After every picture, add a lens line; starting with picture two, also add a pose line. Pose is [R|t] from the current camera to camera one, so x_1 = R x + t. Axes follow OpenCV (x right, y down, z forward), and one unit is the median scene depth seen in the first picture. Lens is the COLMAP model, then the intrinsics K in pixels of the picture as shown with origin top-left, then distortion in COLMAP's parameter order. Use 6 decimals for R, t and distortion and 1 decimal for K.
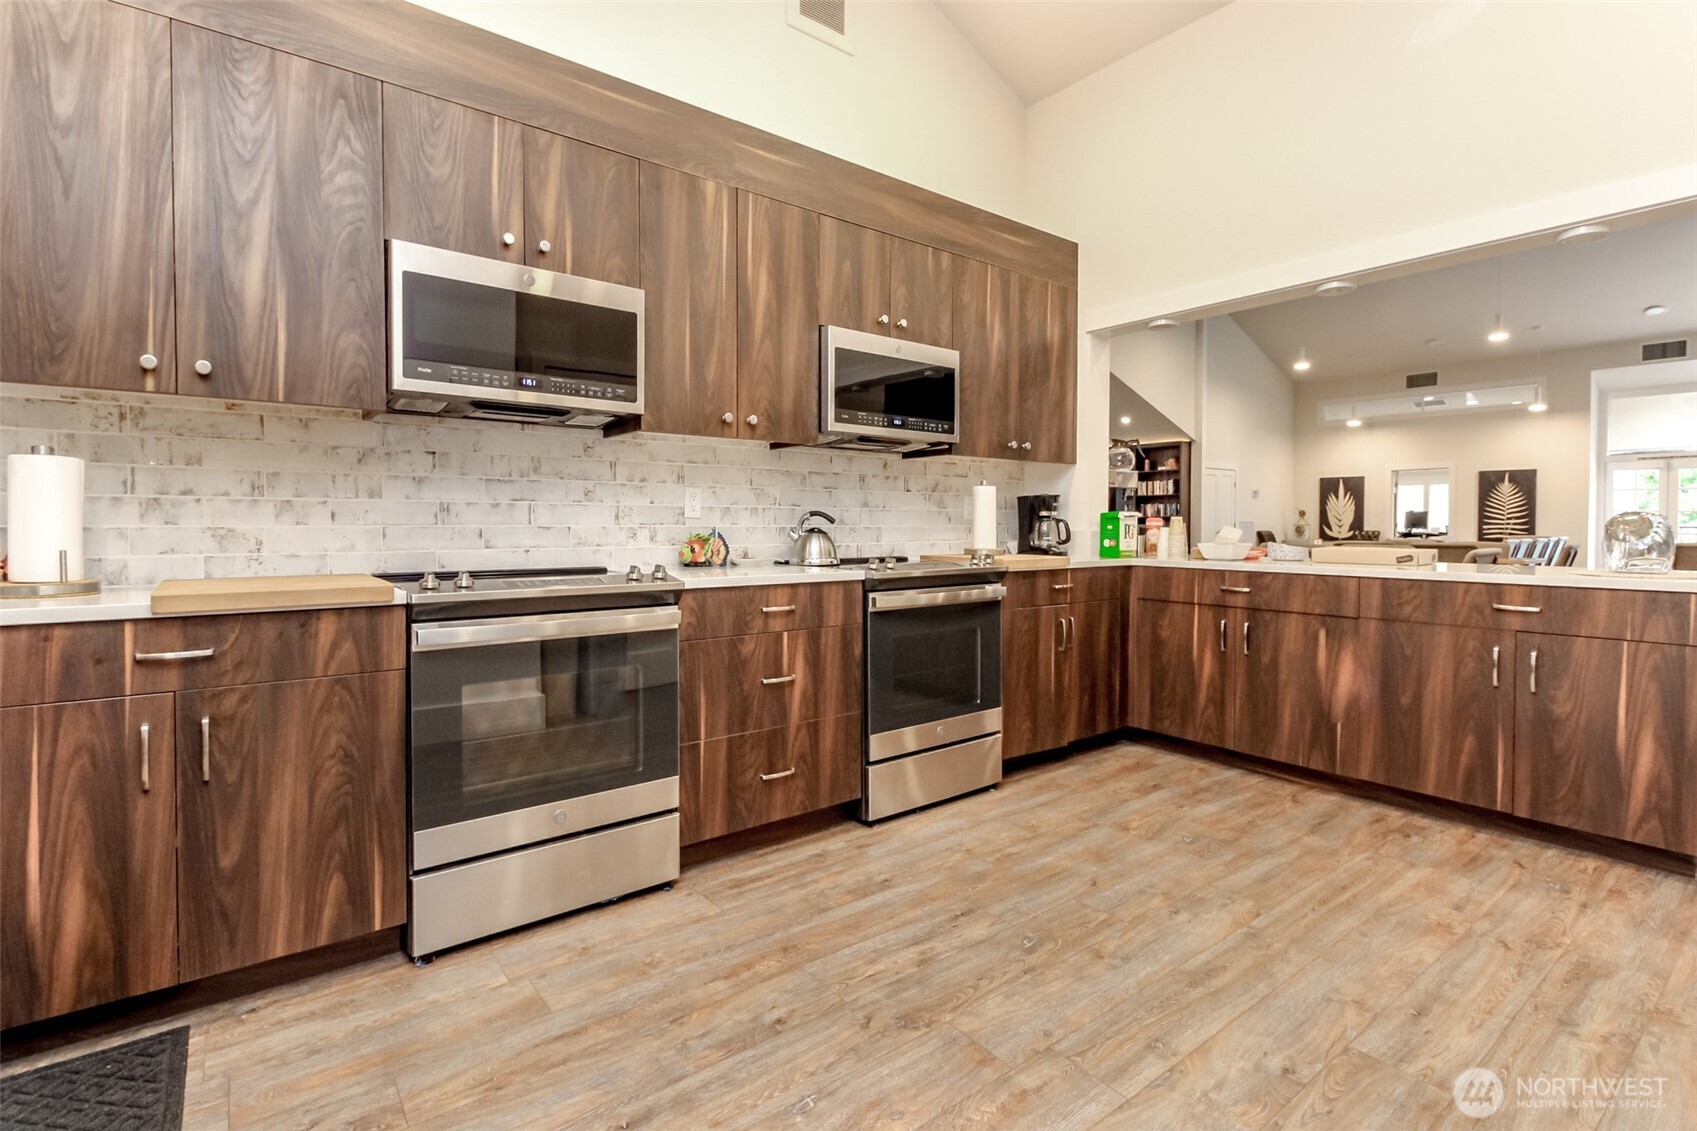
lens RADIAL K [[778.4, 0, 854.6], [0, 778.4, 536.6], [0, 0, 1]] dist [0.020218, -0.014748]
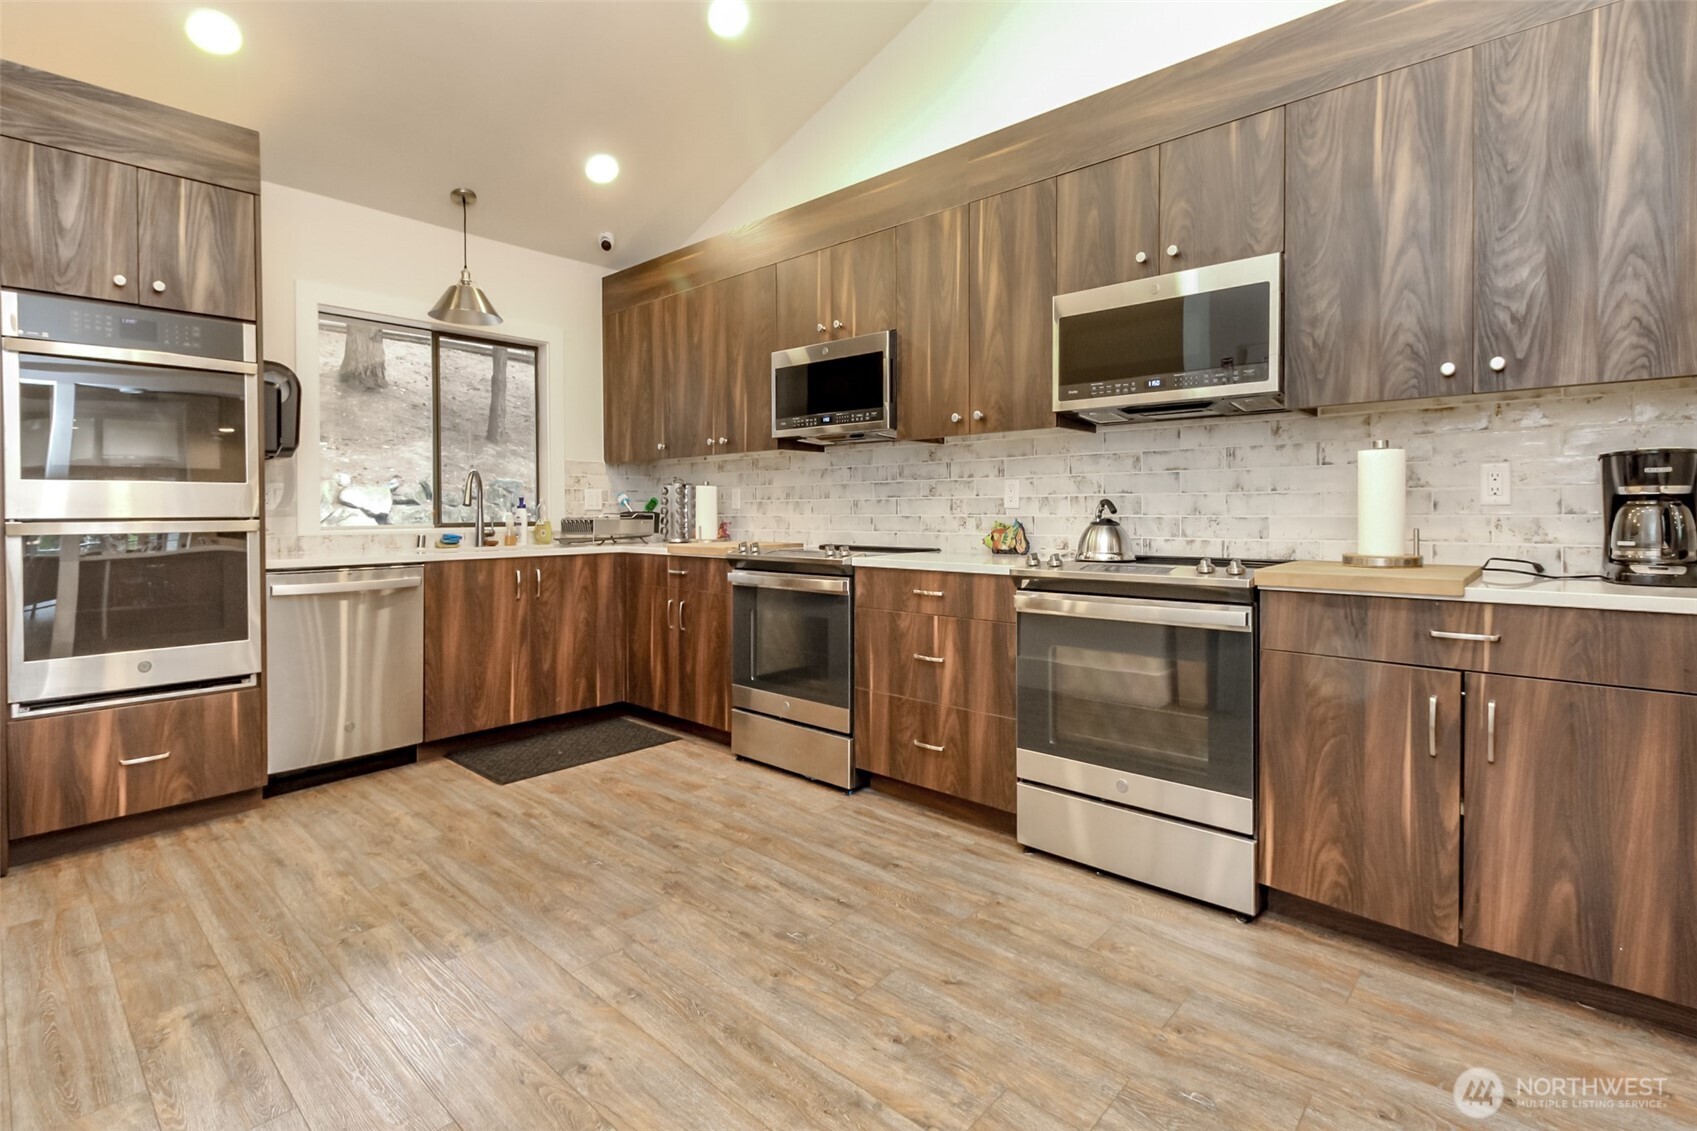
lens RADIAL K [[796.5, 0, 847.3], [0, 796.5, 513.8], [0, 0, 1]] dist [0.001971, -0.000784]
pose [[0.176406, 0.002829, -0.984313, 0.970863], [-0.009808, 0.999951, 0.001116, -0.017820], [0.984269, 0.009457, 0.176425, 0.690929]]
